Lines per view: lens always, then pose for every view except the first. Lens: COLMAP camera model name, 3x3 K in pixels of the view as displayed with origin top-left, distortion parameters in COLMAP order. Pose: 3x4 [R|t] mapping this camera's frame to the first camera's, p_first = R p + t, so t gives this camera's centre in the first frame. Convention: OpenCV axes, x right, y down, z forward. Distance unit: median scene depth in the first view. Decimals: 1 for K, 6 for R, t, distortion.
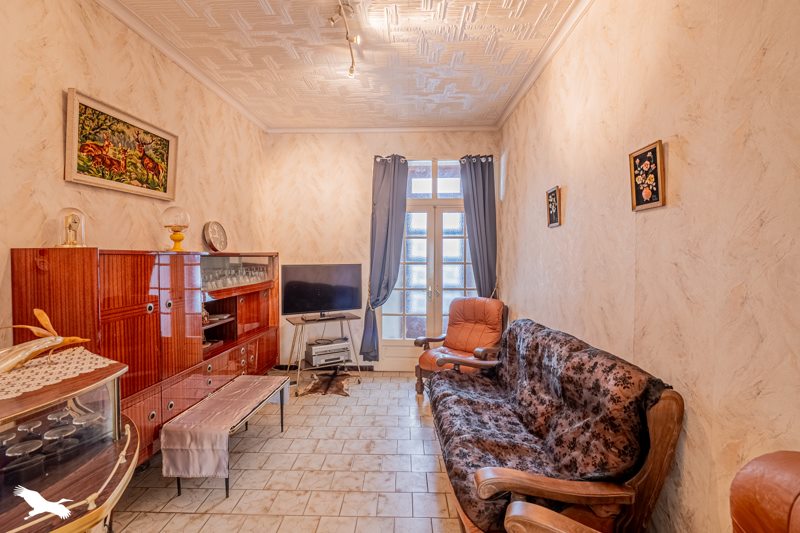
lens RADIAL K [[319.0, 0, 400.0], [0, 319.0, 266.5], [0, 0, 1]] dist [-0.000004, -0.000029]
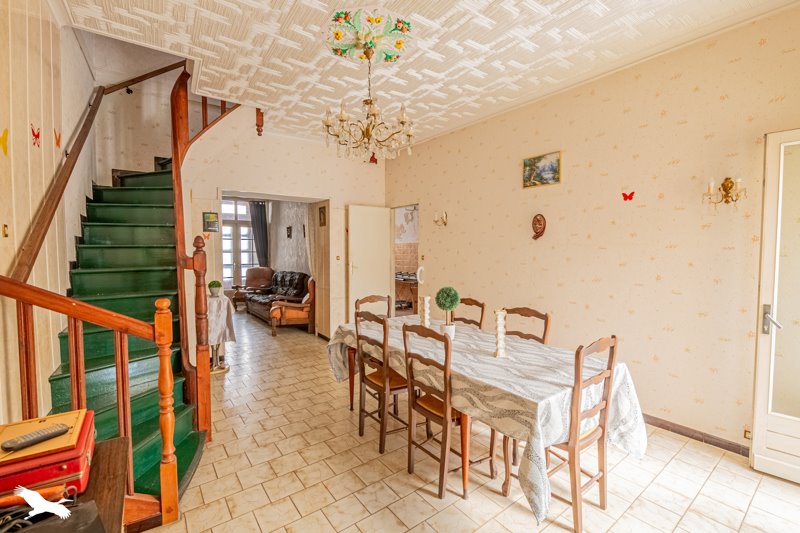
lens RADIAL K [[345.8, 0, 400.0], [0, 345.8, 266.5], [0, 0, 1]] dist [0.000306, 0.000019]
pose [[0.777613, -0.022545, 0.628339, -0.480746], [0.008592, 0.999645, 0.025235, 0.036388], [-0.628684, -0.014224, 0.777531, -1.395586]]
